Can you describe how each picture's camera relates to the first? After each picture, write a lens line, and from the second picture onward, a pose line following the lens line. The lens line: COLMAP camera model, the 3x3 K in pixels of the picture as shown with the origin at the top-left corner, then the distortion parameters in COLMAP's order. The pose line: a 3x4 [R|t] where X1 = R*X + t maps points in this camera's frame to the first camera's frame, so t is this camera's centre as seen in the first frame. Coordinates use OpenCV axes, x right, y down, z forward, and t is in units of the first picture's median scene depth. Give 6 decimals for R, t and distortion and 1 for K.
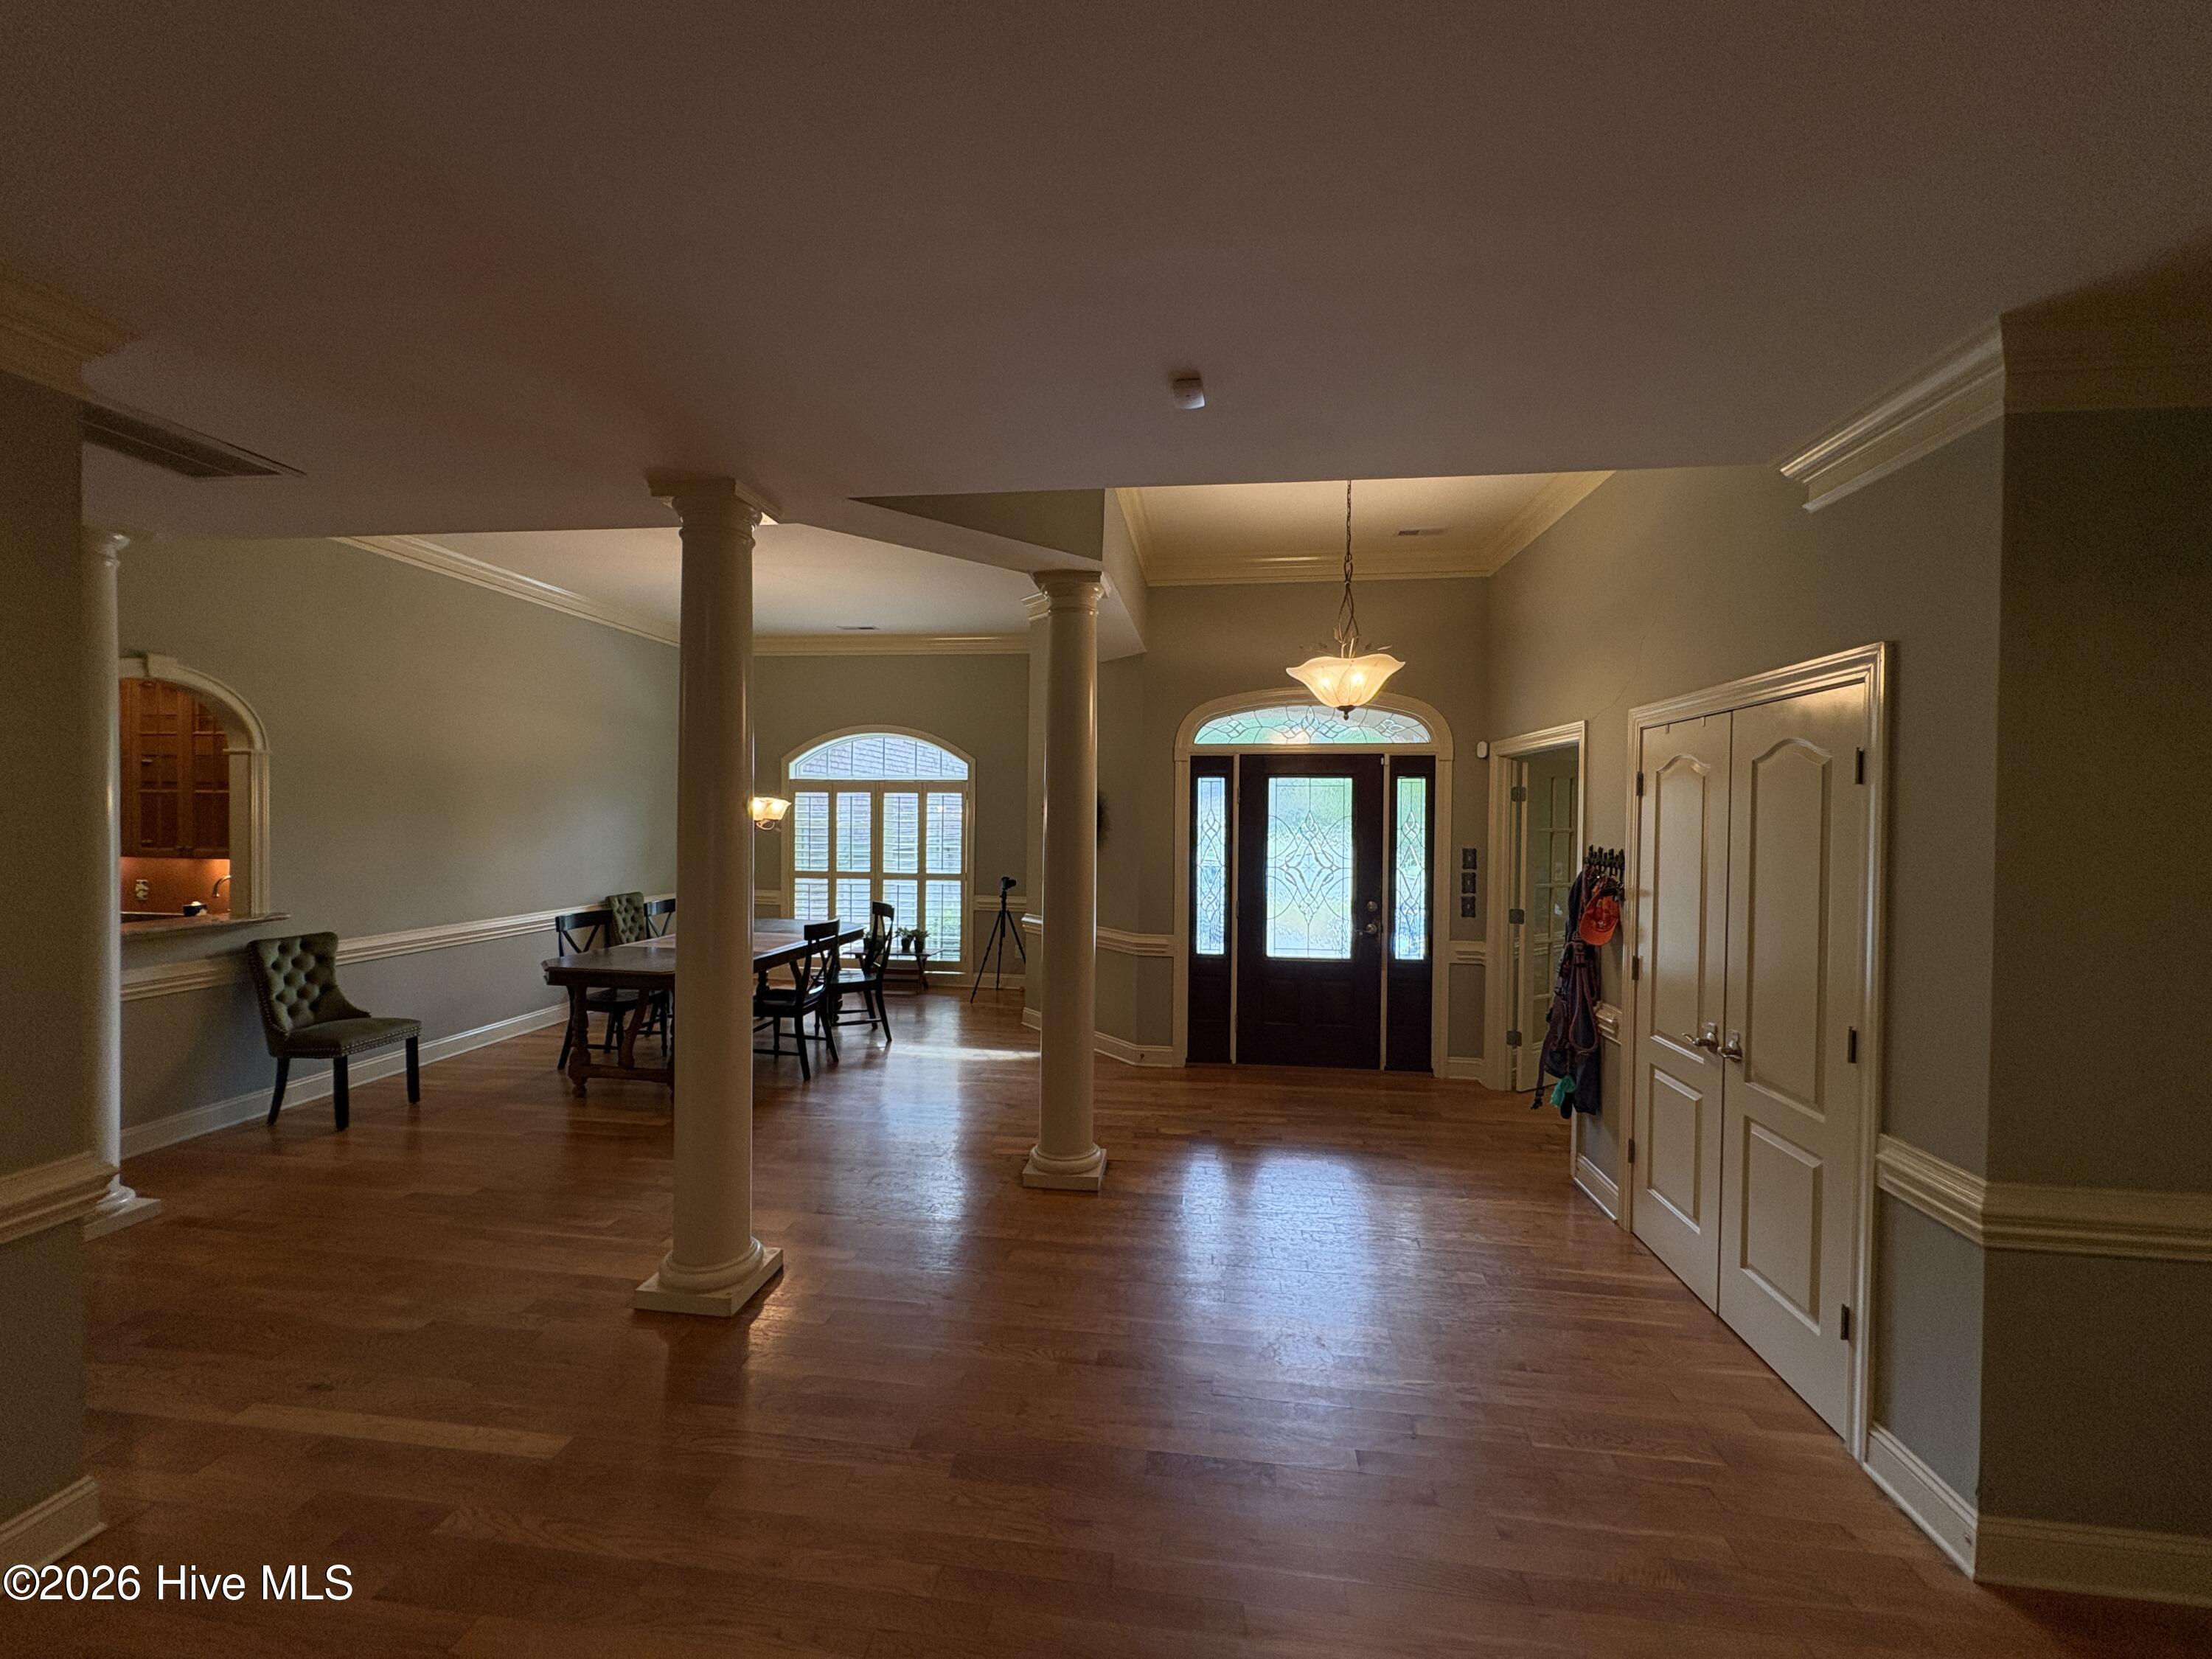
lens RADIAL K [[879.6, 0, 1098.9], [0, 879.6, 829.6], [0, 0, 1]] dist [0.000206, 0.000008]
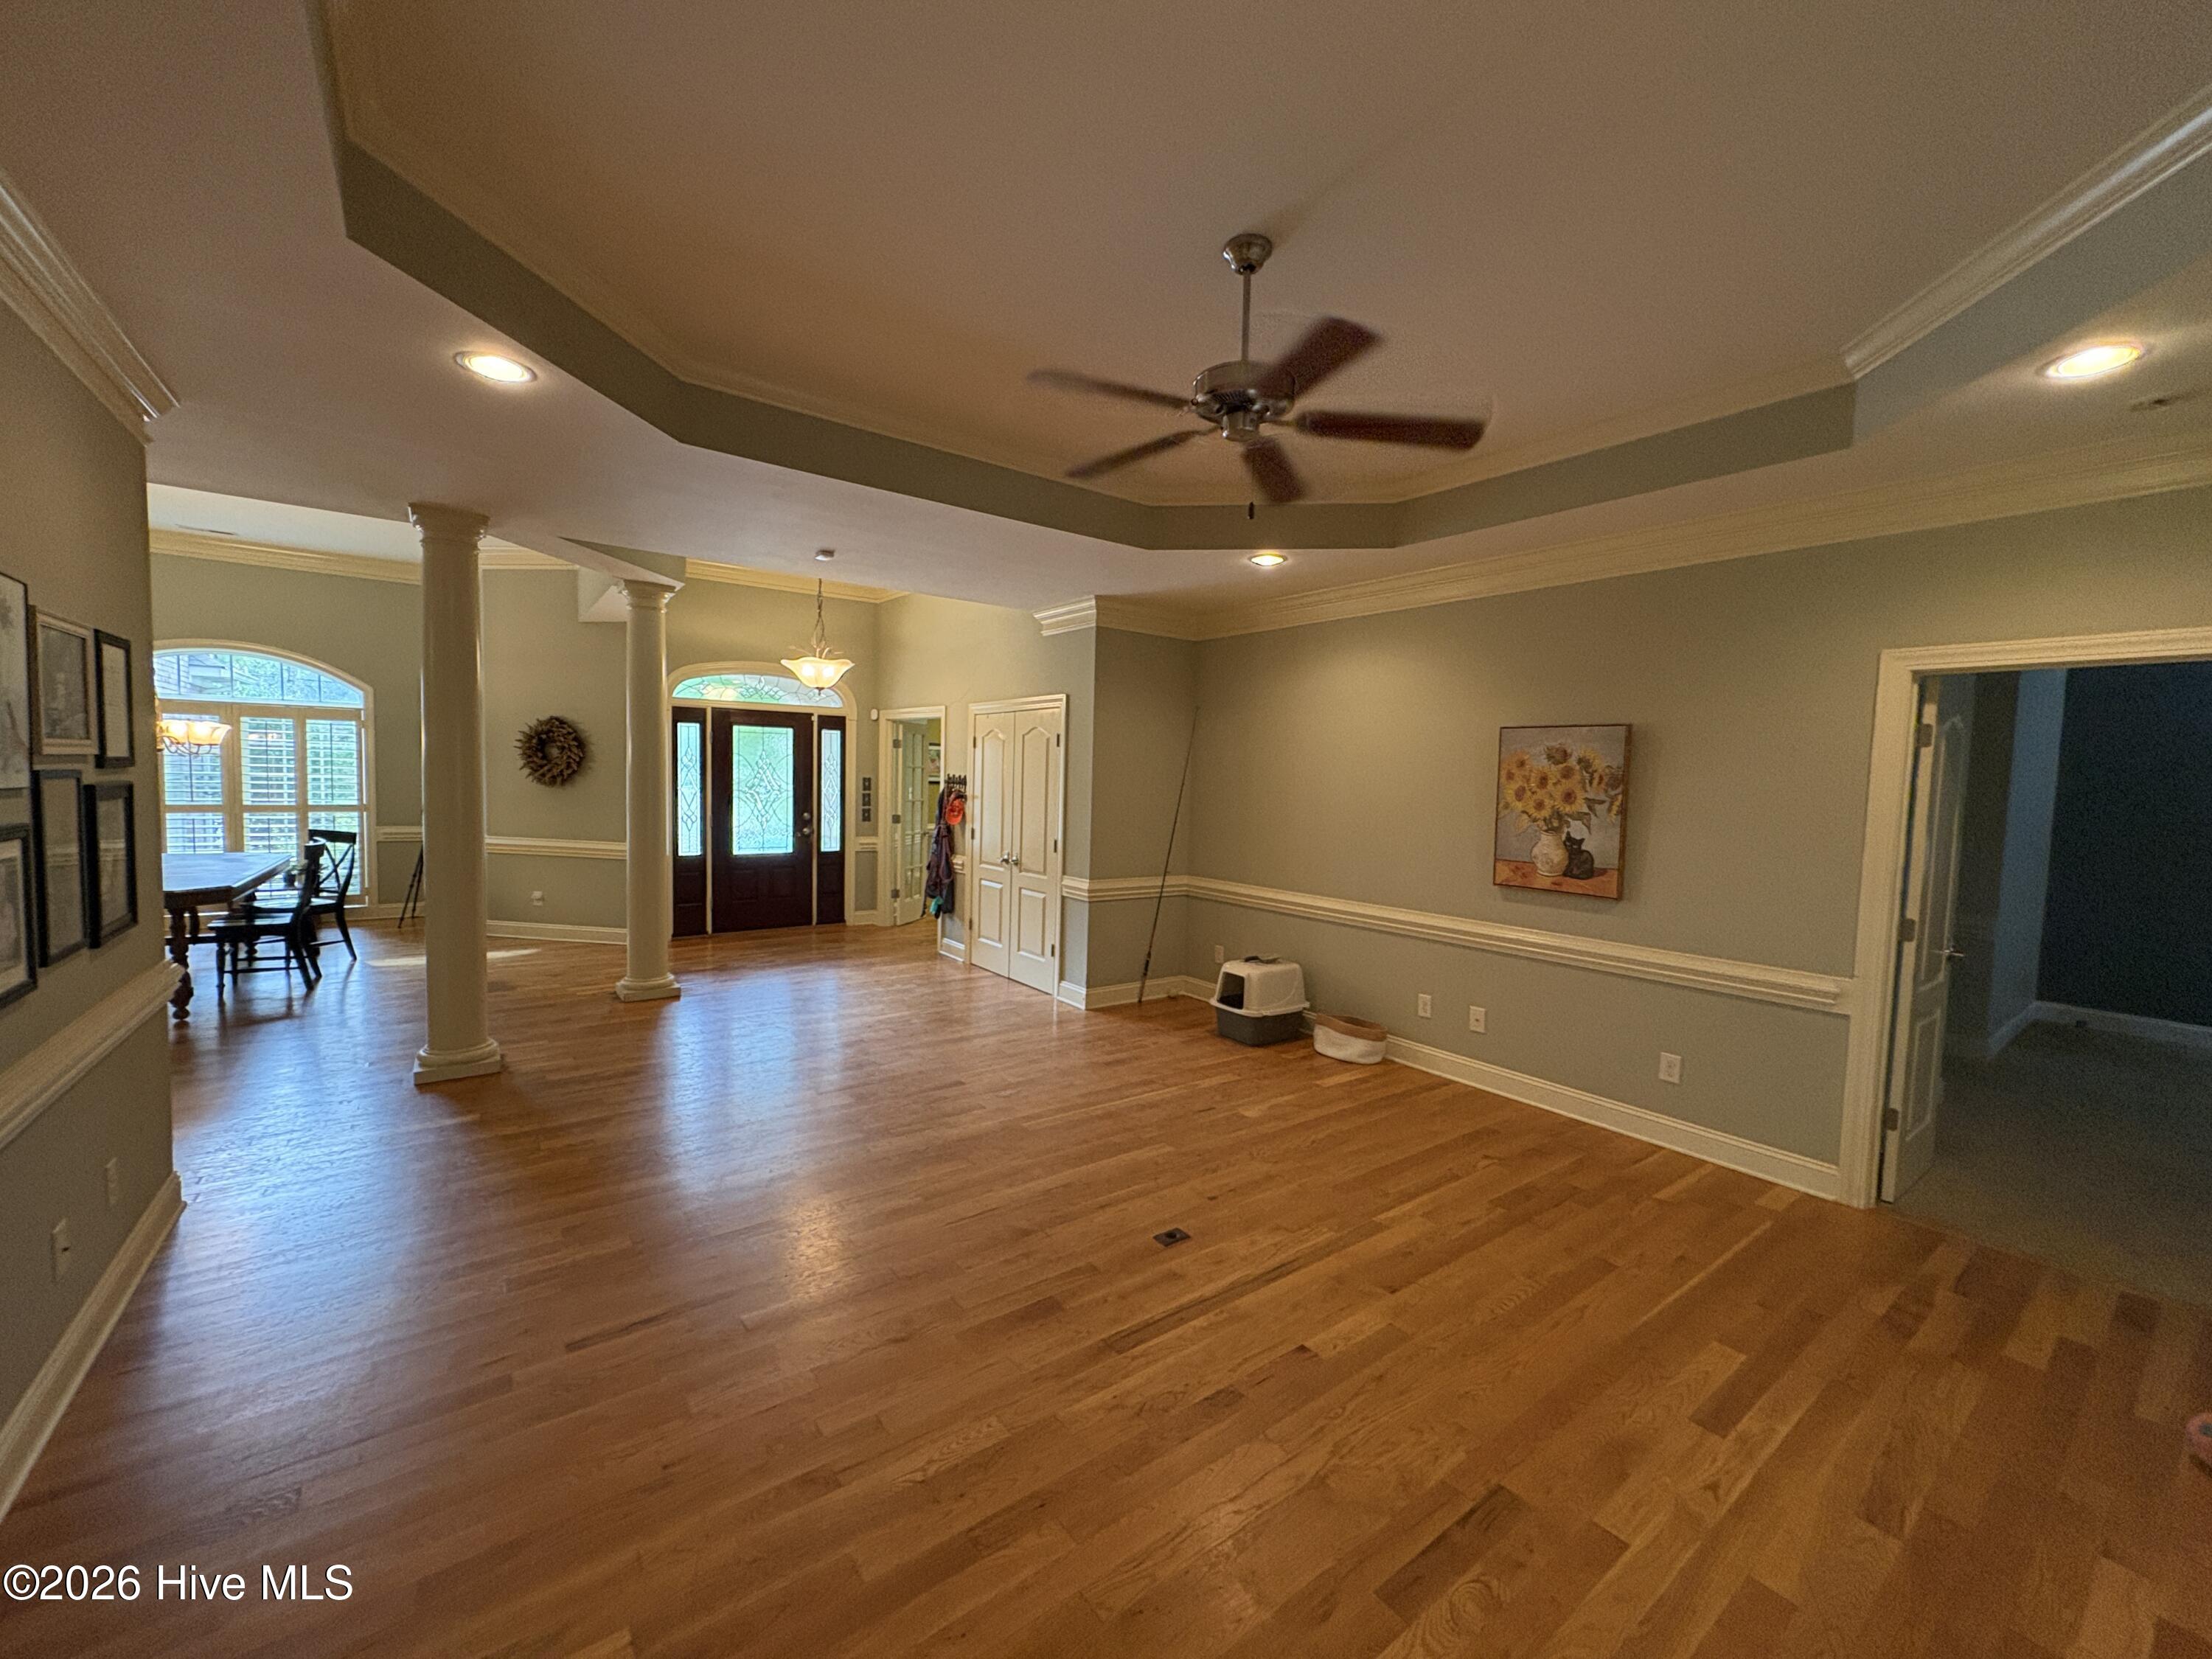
lens RADIAL K [[879.6, 0, 1108.1], [0, 879.6, 825.6], [0, 0, 1]] dist [0.000206, 0.000008]
pose [[0.714191, -0.032542, 0.699194, -0.376705], [-0.010410, 0.998314, 0.057097, 0.013285], [-0.699874, -0.048057, 0.712648, -0.426689]]
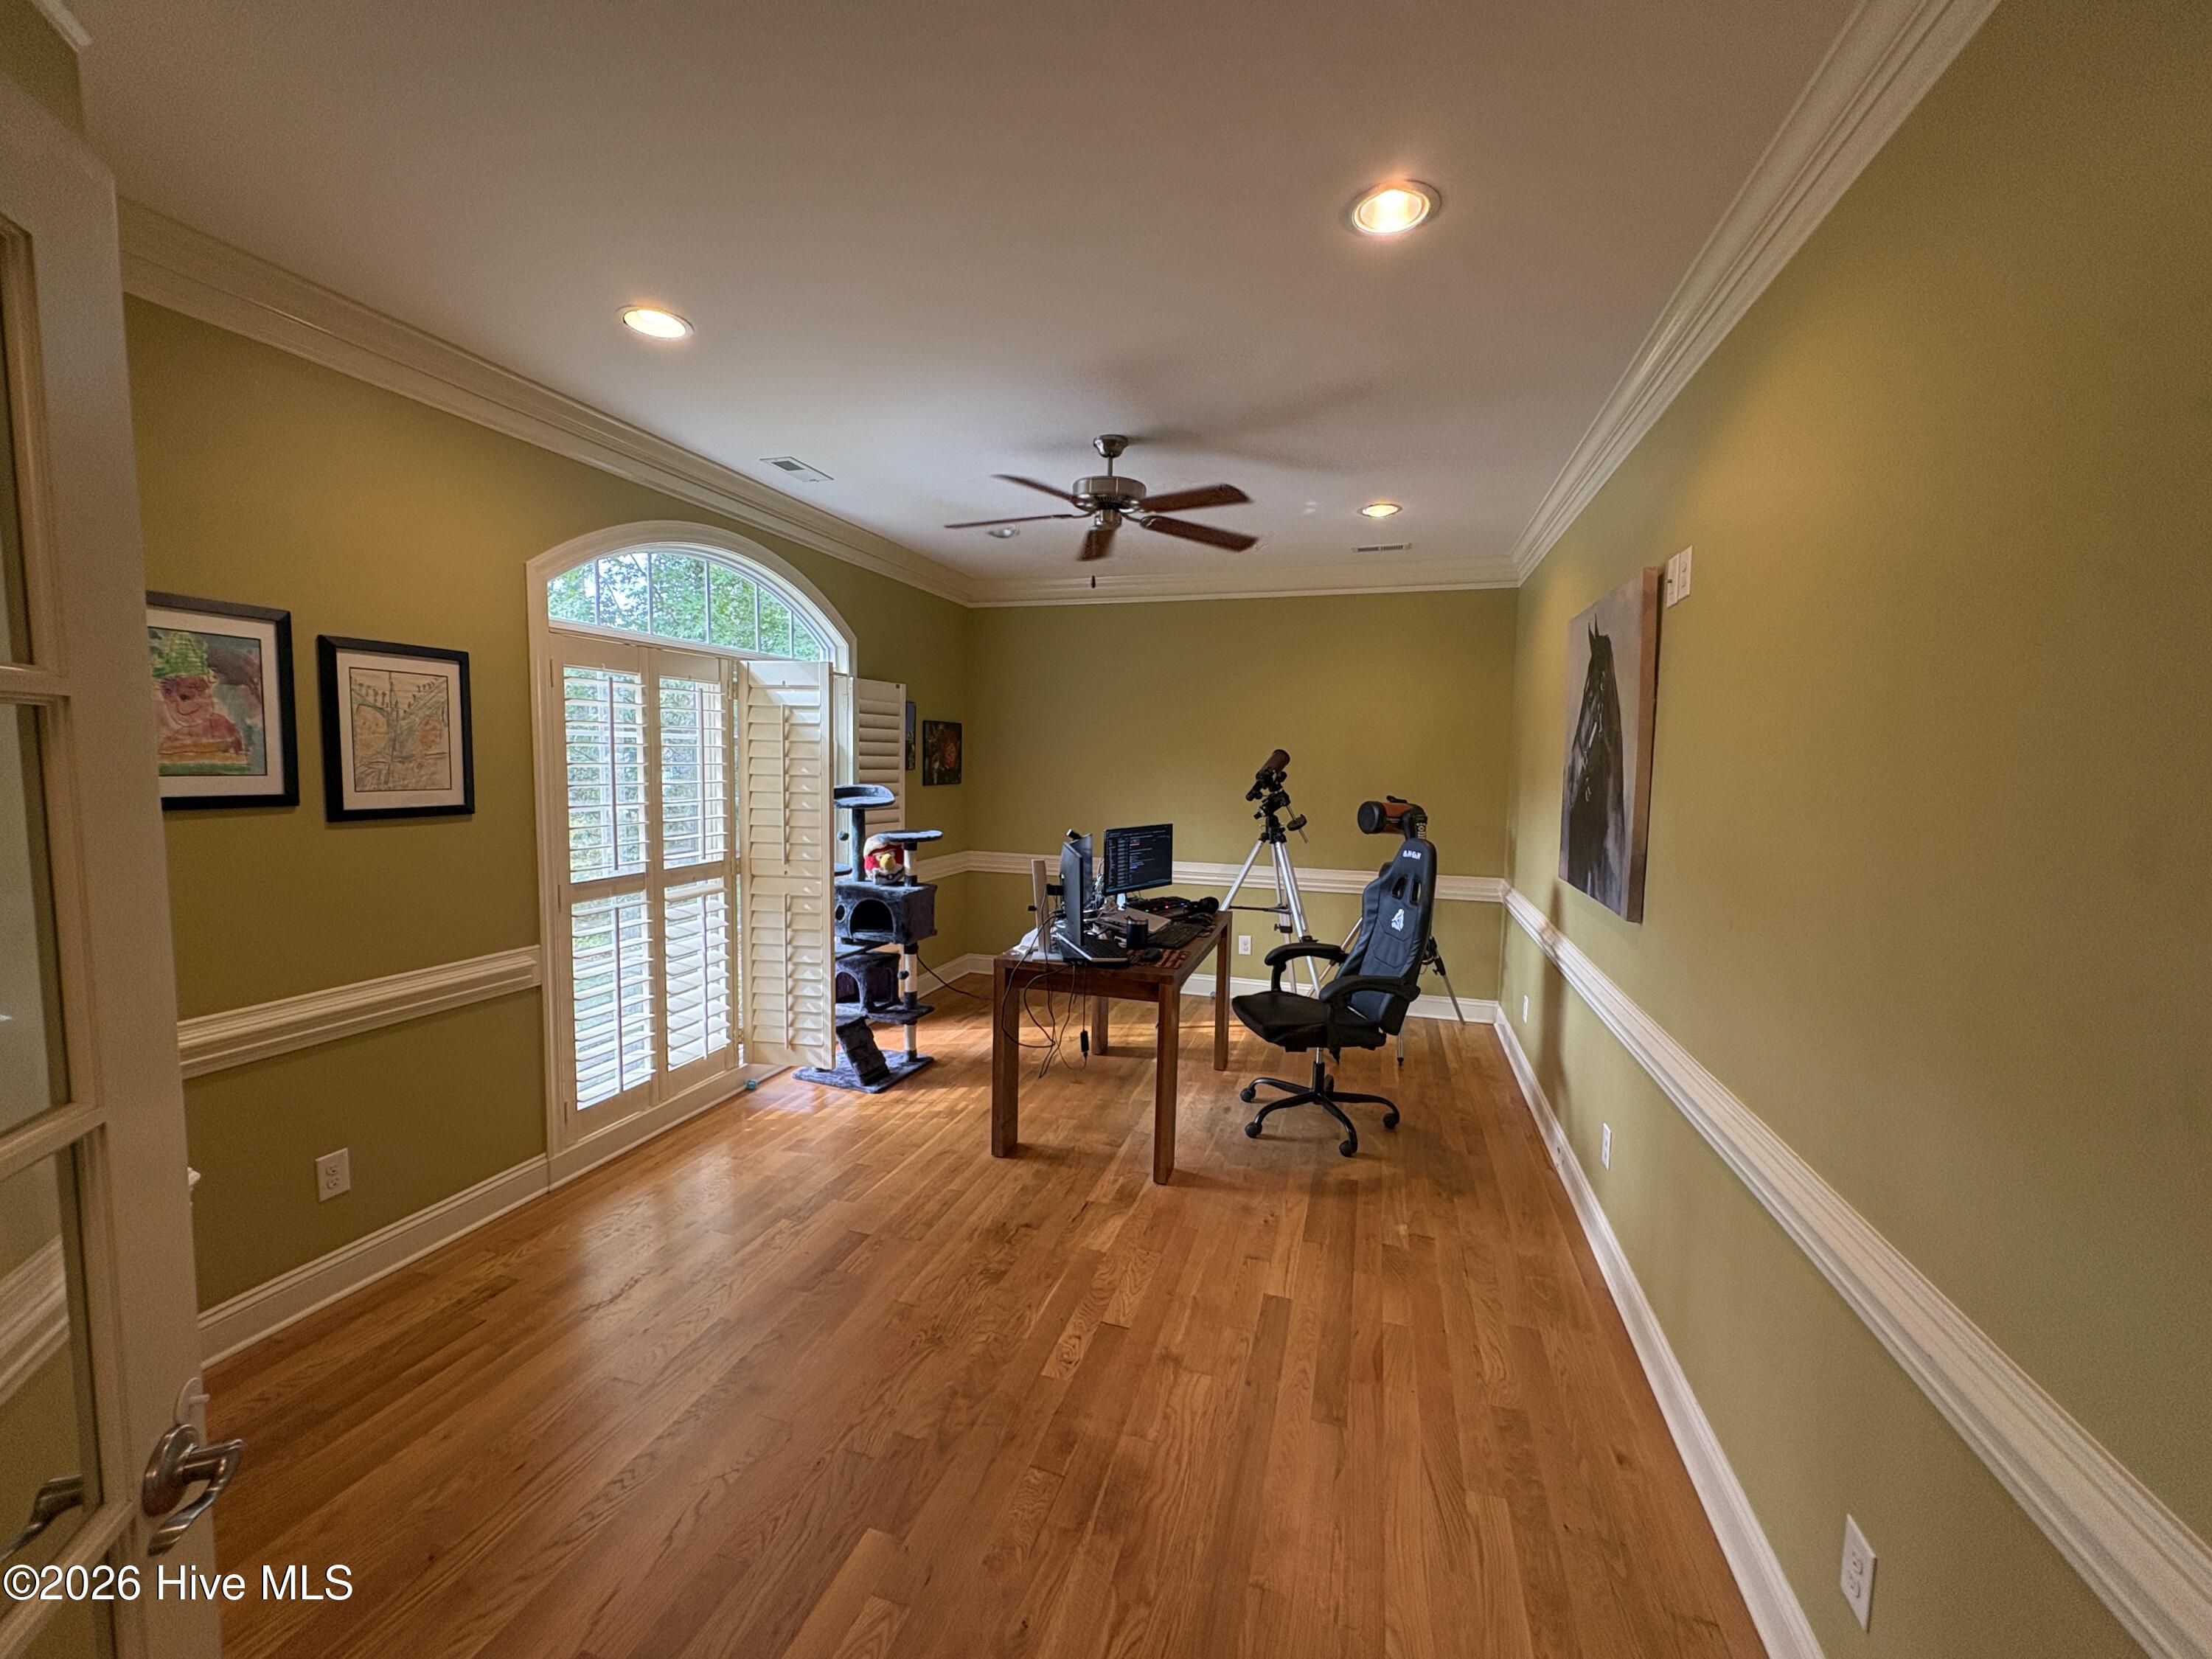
lens RADIAL K [[879.6, 0, 1105.4], [0, 879.6, 828.9], [0, 0, 1]] dist [0.000206, 0.000008]
pose [[0.168972, -0.090753, 0.981434, -1.025713], [-0.038513, 0.994383, 0.098582, -0.030959], [-0.984868, -0.054456, 0.164528, 1.120053]]
